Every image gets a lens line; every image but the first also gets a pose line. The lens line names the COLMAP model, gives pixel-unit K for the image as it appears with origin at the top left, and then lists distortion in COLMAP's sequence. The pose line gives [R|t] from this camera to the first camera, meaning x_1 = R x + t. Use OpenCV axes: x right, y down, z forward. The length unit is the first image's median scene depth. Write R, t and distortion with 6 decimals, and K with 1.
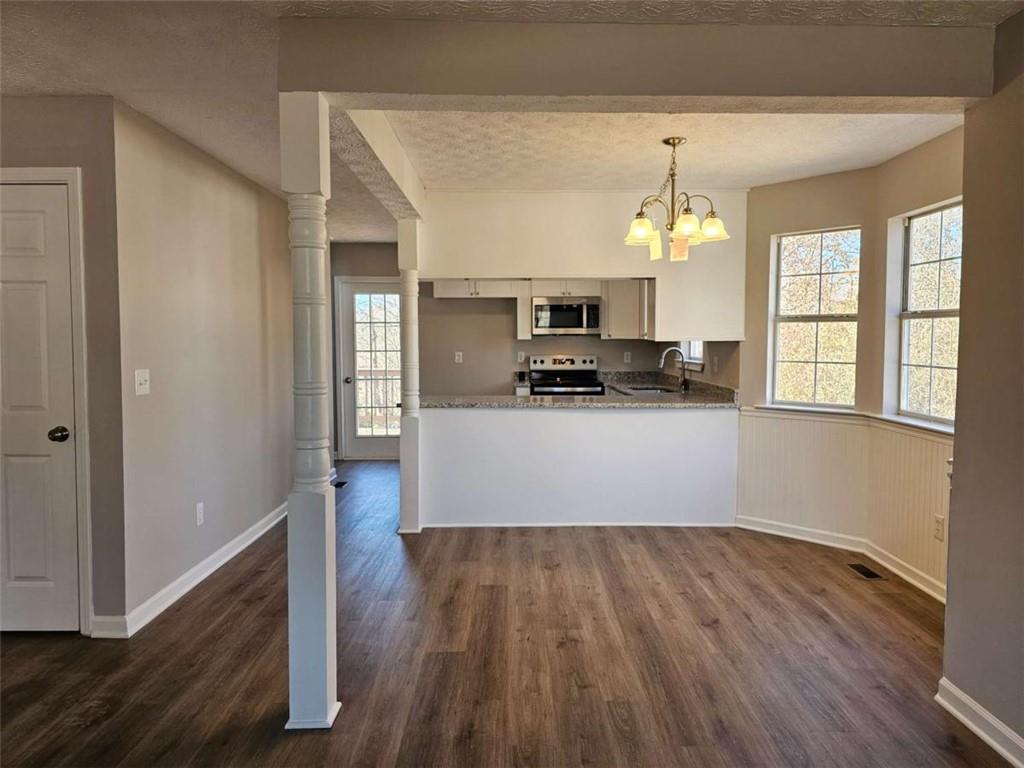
lens RADIAL K [[682.0, 0, 513.5], [0, 682.0, 374.5], [0, 0, 1]] dist [0.066968, -0.071099]
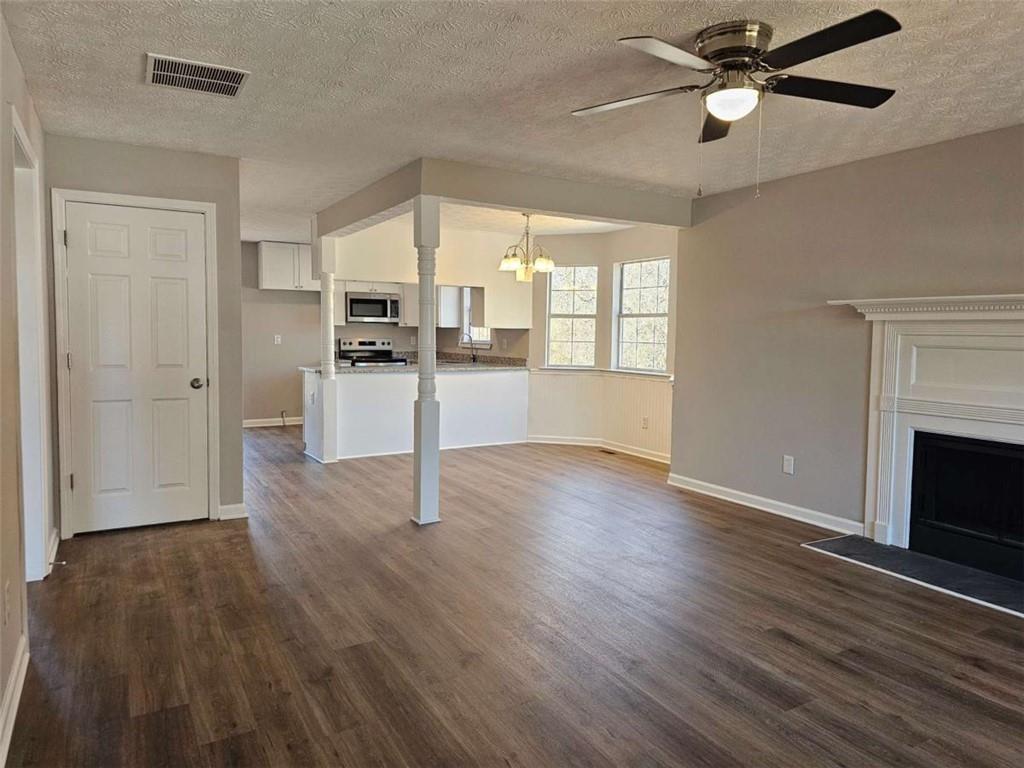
lens RADIAL K [[682.0, 0, 513.5], [0, 682.0, 374.5], [0, 0, 1]] dist [0.066968, -0.071099]
pose [[0.866062, -0.019568, 0.499554, -0.584442], [0.012664, 0.999772, 0.017207, 0.036491], [-0.499777, -0.008576, 0.866112, -0.434939]]
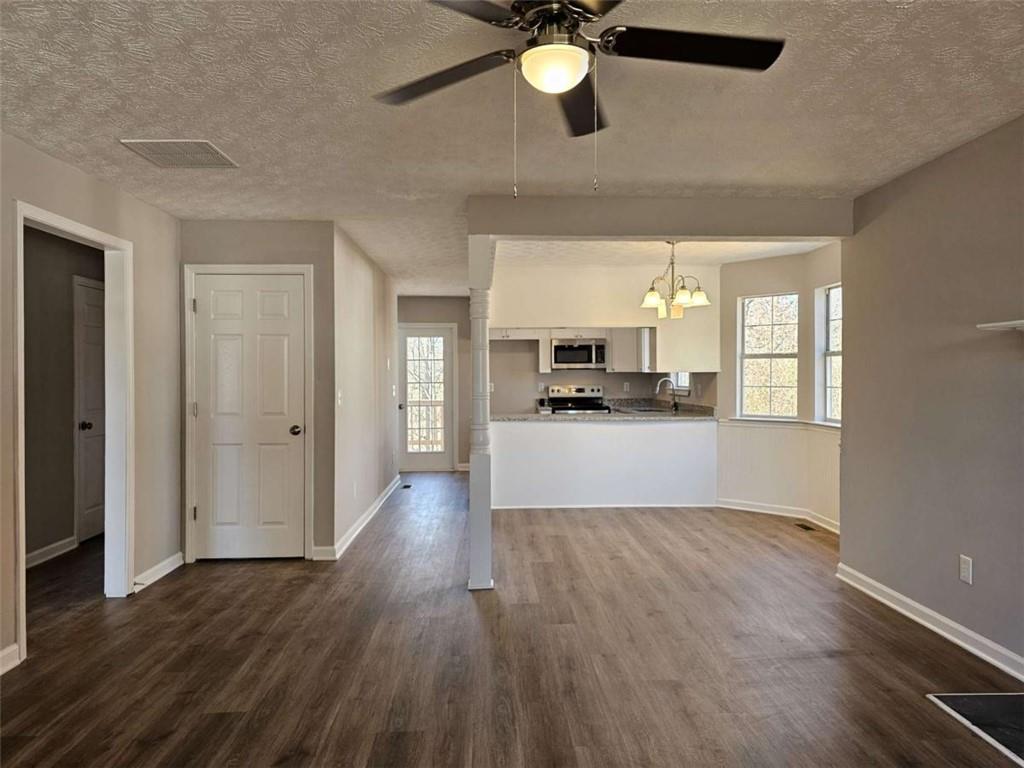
lens RADIAL K [[689.6, 0, 509.2], [0, 689.6, 379.4], [0, 0, 1]] dist [0.070164, -0.078884]
pose [[0.999452, -0.003952, 0.032872, -0.157619], [0.005499, 0.998876, -0.047082, 0.034251], [-0.032649, 0.047237, 0.998350, -0.446020]]
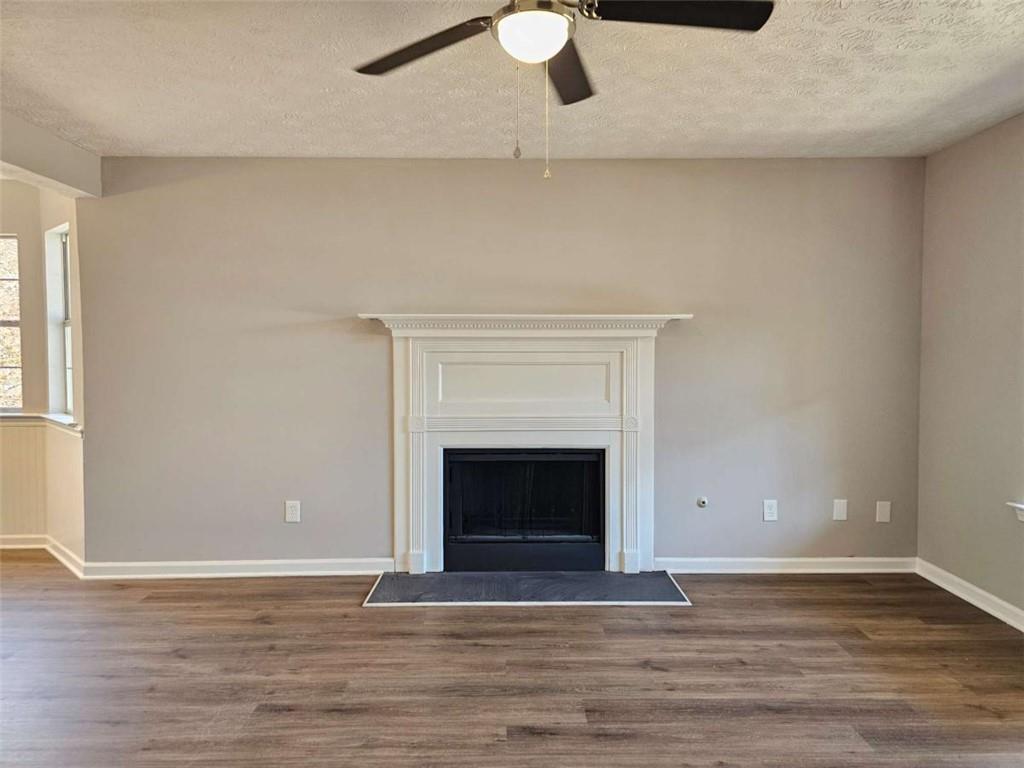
lens RADIAL K [[682.0, 0, 513.5], [0, 682.0, 374.5], [0, 0, 1]] dist [0.066968, -0.071099]
pose [[-0.016883, -0.037311, 0.999161, -0.551037], [0.051660, 0.997936, 0.038138, 0.006693], [-0.998522, 0.052260, -0.014920, 0.027472]]
